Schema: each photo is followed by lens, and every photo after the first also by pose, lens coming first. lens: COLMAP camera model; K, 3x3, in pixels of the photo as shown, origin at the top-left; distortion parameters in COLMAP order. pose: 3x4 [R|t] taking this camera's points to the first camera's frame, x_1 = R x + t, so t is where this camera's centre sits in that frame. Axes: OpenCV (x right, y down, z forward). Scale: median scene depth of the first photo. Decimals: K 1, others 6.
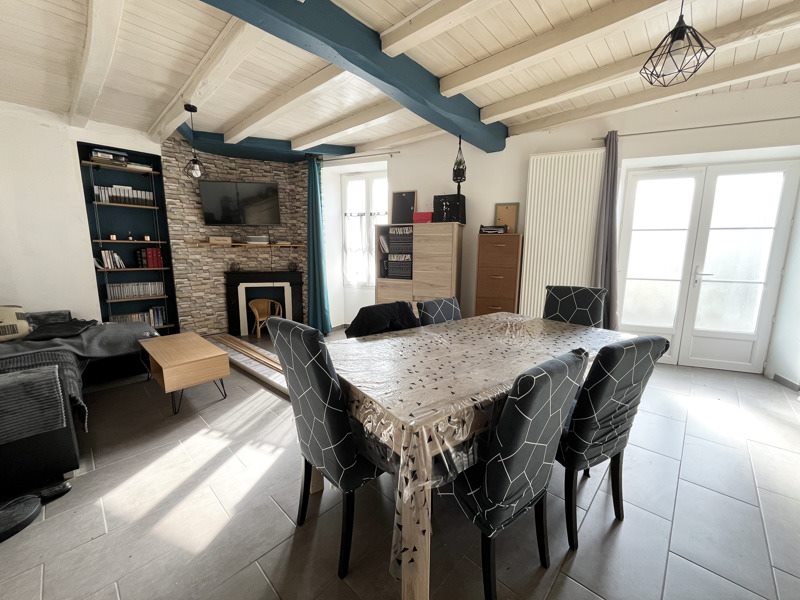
lens RADIAL K [[323.2, 0, 403.2], [0, 323.2, 302.5], [0, 0, 1]] dist [-0.000350, -0.000013]
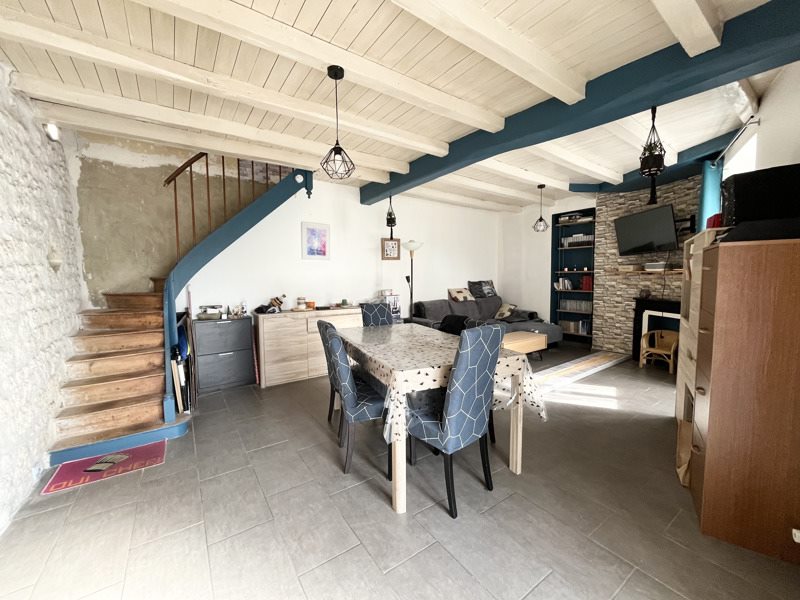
lens RADIAL K [[323.2, 0, 402.4], [0, 323.2, 299.5], [0, 0, 1]] dist [-0.000350, -0.000013]
pose [[-0.196263, 0.065921, -0.978333, 0.690121], [-0.146795, 0.984518, 0.095786, -0.087154], [0.969501, 0.162414, -0.183548, 0.509143]]
